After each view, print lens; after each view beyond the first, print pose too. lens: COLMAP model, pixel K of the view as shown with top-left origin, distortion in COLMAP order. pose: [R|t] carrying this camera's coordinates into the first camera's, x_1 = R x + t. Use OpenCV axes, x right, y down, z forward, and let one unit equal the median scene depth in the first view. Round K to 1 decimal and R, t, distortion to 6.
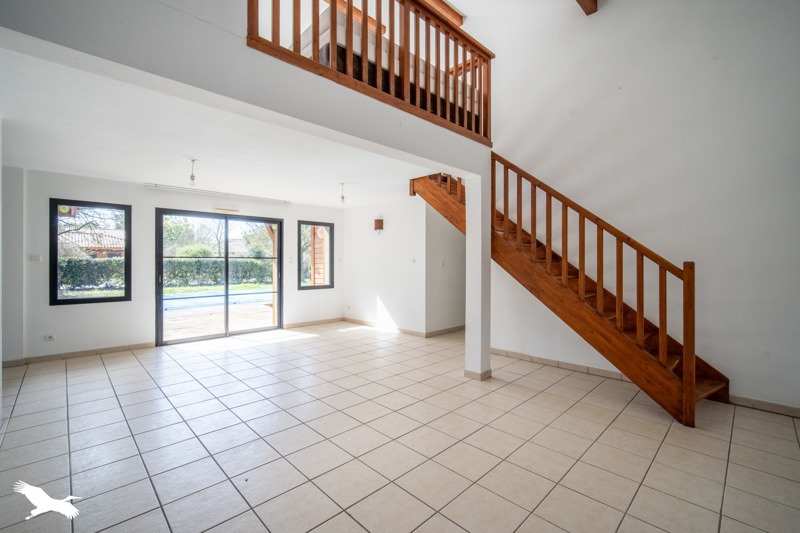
lens RADIAL K [[346.9, 0, 400.0], [0, 346.9, 266.5], [0, 0, 1]] dist [-0.000306, -0.000026]
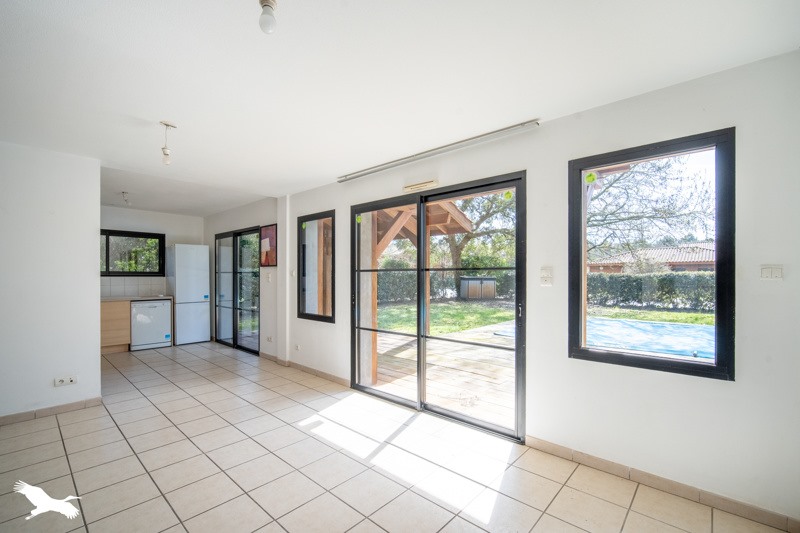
lens RADIAL K [[357.4, 0, 398.4], [0, 357.4, 277.6], [0, 0, 1]] dist [-0.001293, -0.000178]
pose [[0.046971, 0.005127, -0.998883, 0.067287], [-0.019533, 0.999800, 0.004214, -0.011965], [0.998705, 0.019313, 0.047061, 0.840363]]
